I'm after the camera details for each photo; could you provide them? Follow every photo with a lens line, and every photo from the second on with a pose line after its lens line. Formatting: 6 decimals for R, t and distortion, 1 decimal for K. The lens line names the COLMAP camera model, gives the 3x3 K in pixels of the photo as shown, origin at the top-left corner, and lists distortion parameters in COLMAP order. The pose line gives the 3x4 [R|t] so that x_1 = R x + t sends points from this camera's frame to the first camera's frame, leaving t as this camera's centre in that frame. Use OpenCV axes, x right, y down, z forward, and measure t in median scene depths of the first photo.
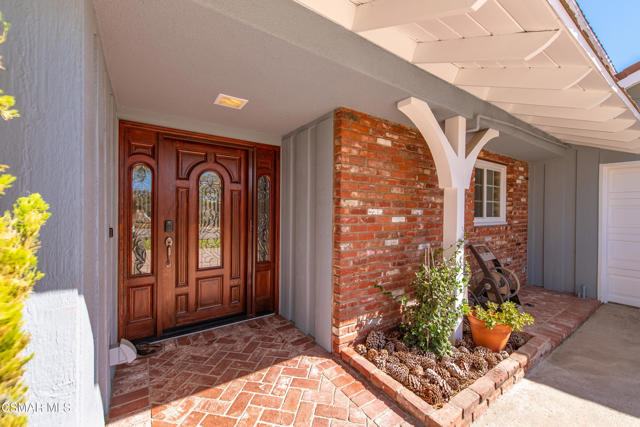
lens RADIAL K [[259.9, 0, 317.9], [0, 259.9, 213.7], [0, 0, 1]] dist [0.008771, -0.000031]
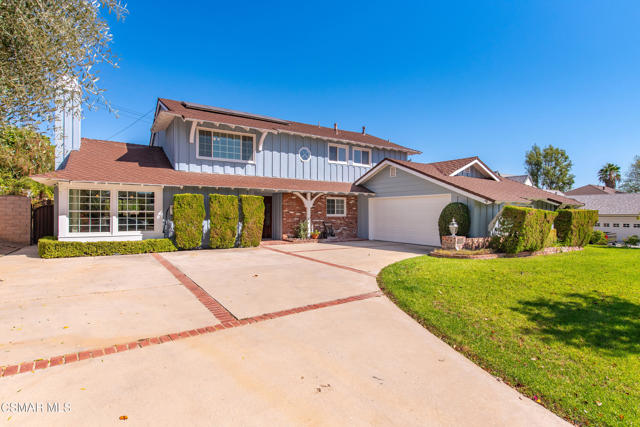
lens RADIAL K [[330.3, 0, 318.6], [0, 330.3, 211.0], [0, 0, 1]] dist [-0.003943, 0.000137]
pose [[0.999604, 0.000399, -0.028141, 0.866443], [-0.000743, 0.999925, -0.012216, 0.040284], [0.028134, 0.012232, 0.999529, -4.957305]]
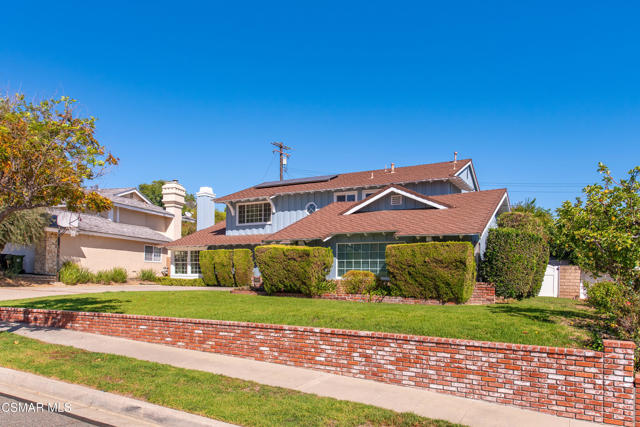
lens RADIAL K [[451.6, 0, 327.1], [0, 451.6, 264.5], [0, 0, 1]] dist [0.005638, -0.000011]
pose [[0.445875, -0.025636, -0.894728, 8.749050], [-0.015933, 0.999204, -0.036570, 0.369801], [0.894954, 0.030561, 0.445111, -2.583250]]
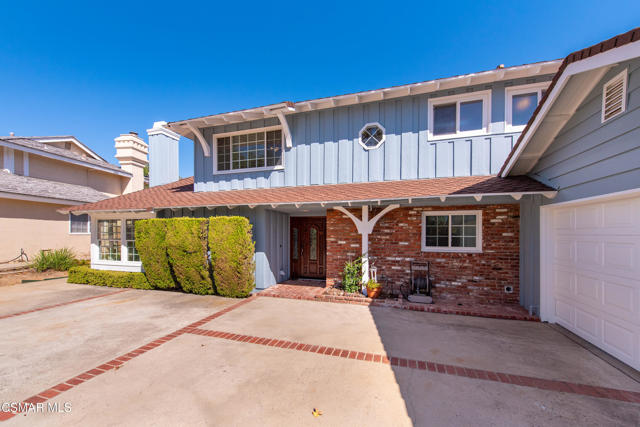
lens RADIAL K [[259.9, 0, 315.9], [0, 259.9, 232.6], [0, 0, 1]] dist [0.008771, -0.000031]
pose [[0.599605, -0.003324, -0.800289, 2.205822], [-0.003732, 0.999969, -0.006950, -0.087398], [0.800287, 0.007154, 0.599574, -0.854433]]
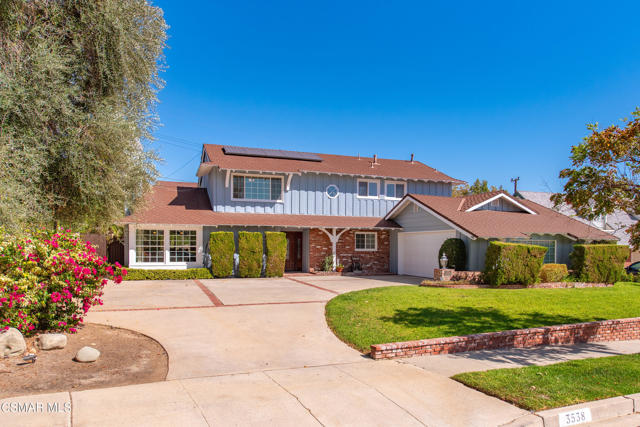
lens RADIAL K [[451.6, 0, 330.3], [0, 451.6, 247.0], [0, 0, 1]] dist [0.005638, -0.000011]
pose [[0.970355, 0.001795, -0.241676, 2.522262], [-0.003330, 0.999977, -0.005942, 0.043415], [0.241659, 0.006571, 0.970339, -7.348532]]
